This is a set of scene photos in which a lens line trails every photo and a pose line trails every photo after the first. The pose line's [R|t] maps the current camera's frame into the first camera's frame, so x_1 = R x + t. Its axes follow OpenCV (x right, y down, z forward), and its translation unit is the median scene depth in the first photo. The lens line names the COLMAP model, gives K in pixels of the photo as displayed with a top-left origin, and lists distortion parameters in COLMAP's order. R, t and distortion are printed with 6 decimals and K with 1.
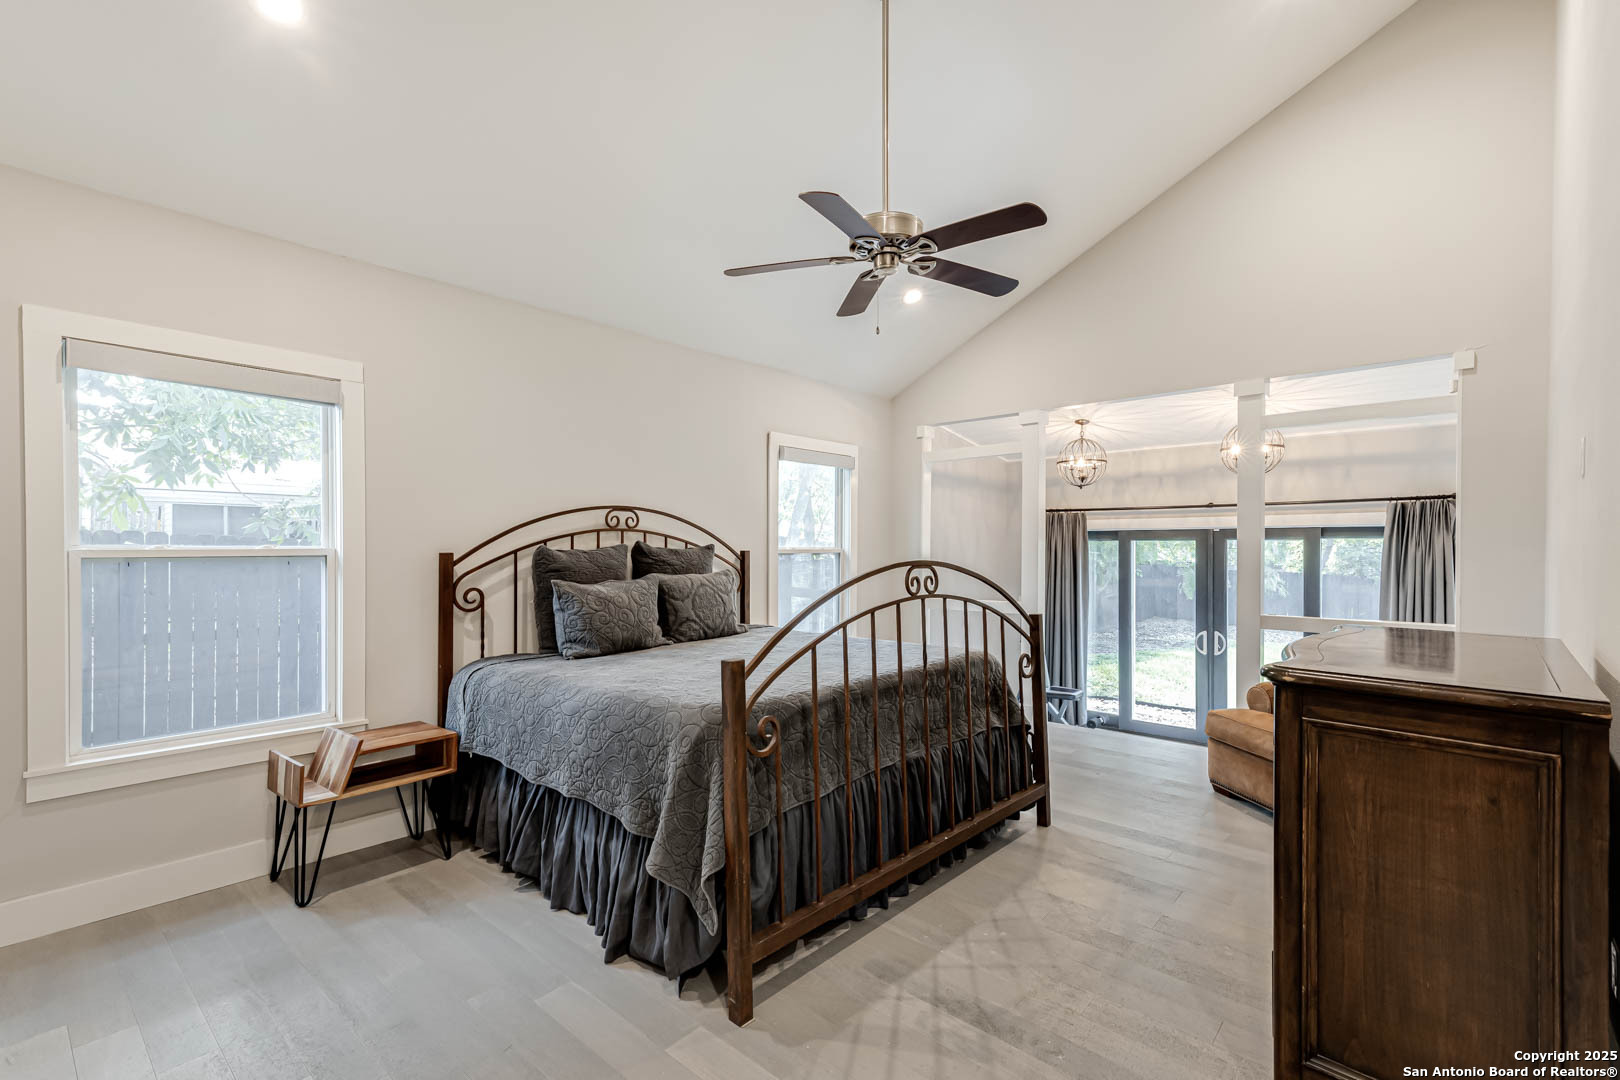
lens RADIAL K [[724.3, 0, 807.8], [0, 724.3, 551.5], [0, 0, 1]] dist [0.021607, -0.000641]
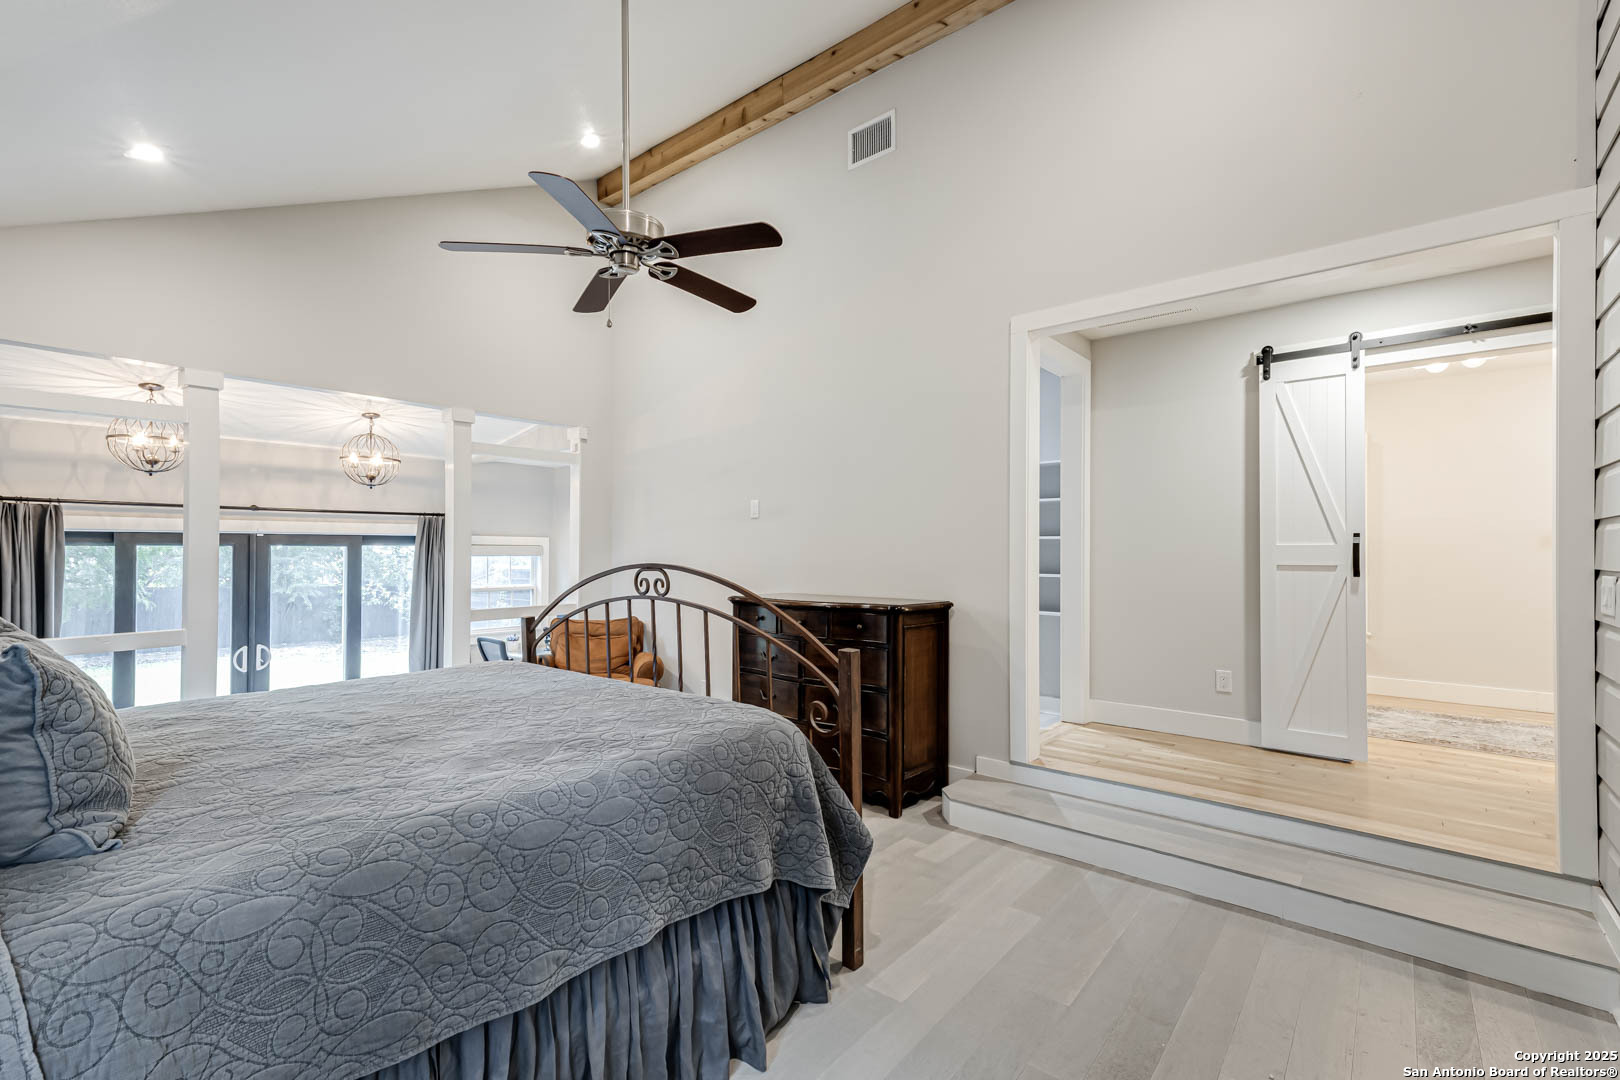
lens RADIAL K [[724.3, 0, 781.5], [0, 724.3, 544.0], [0, 0, 1]] dist [0.021607, -0.000641]
pose [[-0.028042, 0.010461, 0.999552, -0.728920], [0.009404, 0.999904, -0.010201, -0.003940], [-0.999563, 0.009114, -0.028137, 0.680041]]
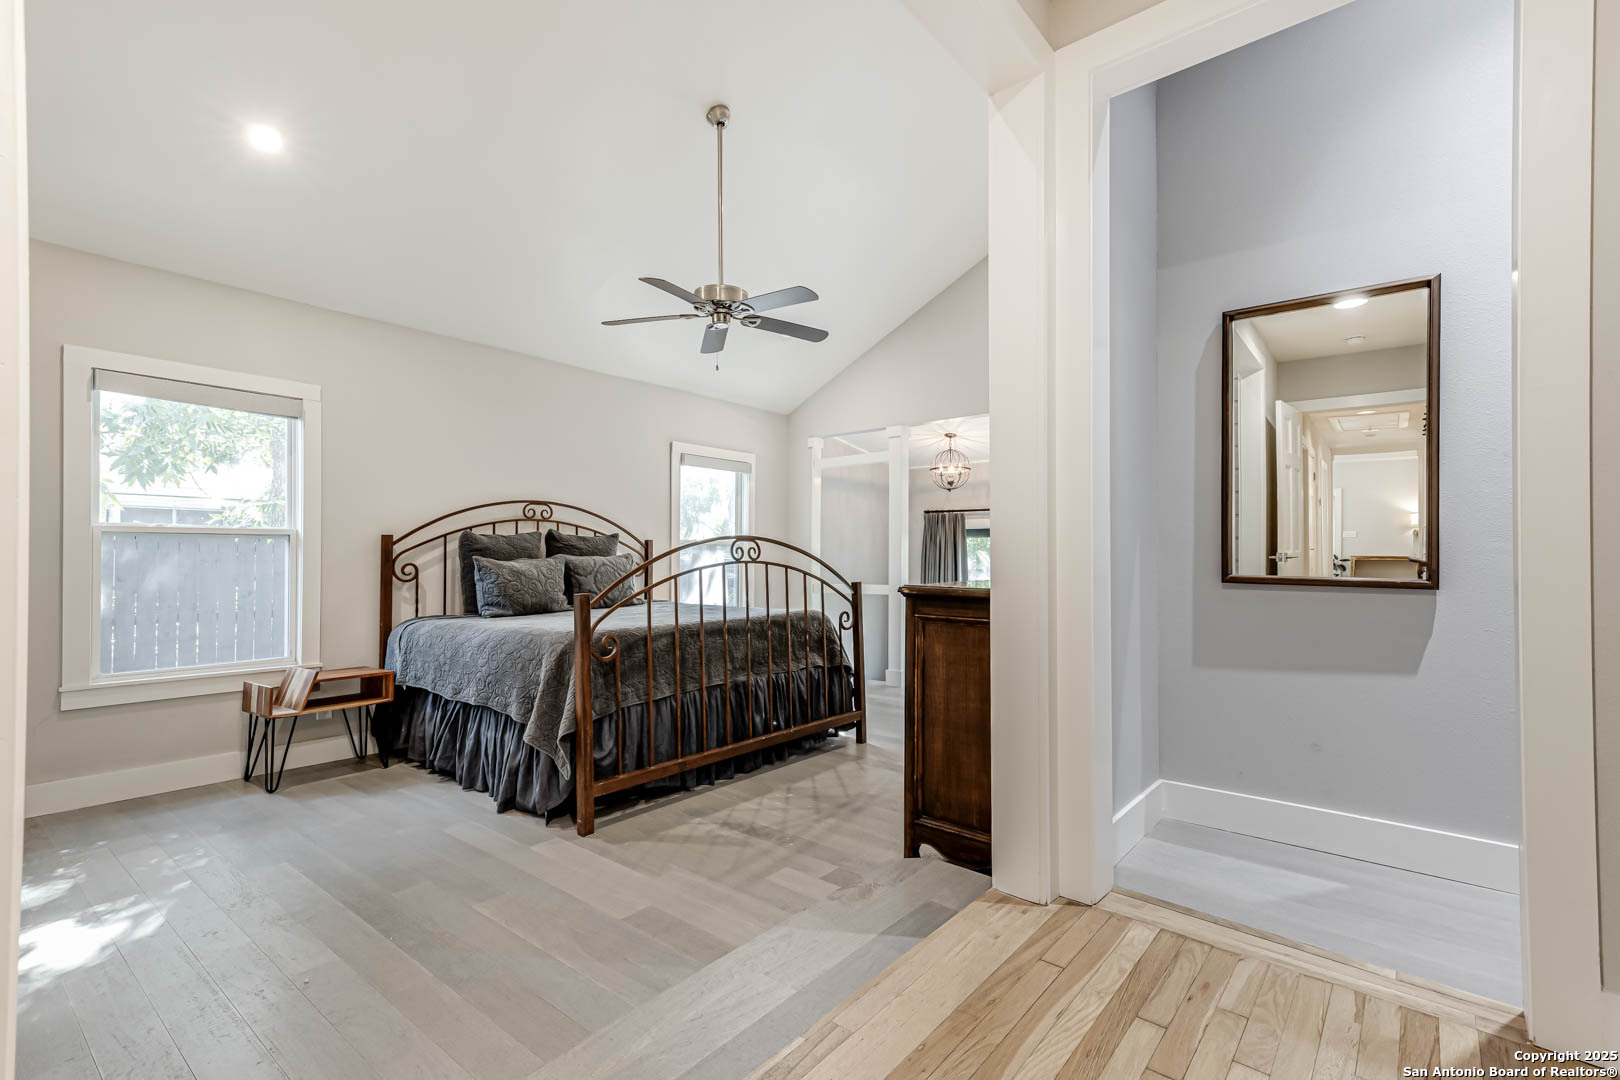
lens RADIAL K [[724.3, 0, 819.7], [0, 724.3, 545.7], [0, 0, 1]] dist [0.021607, -0.000641]
pose [[0.998099, -0.002708, 0.061568, 0.167384], [0.004083, 0.999745, -0.022221, 0.049388], [-0.061492, 0.022430, 0.997855, -0.297688]]
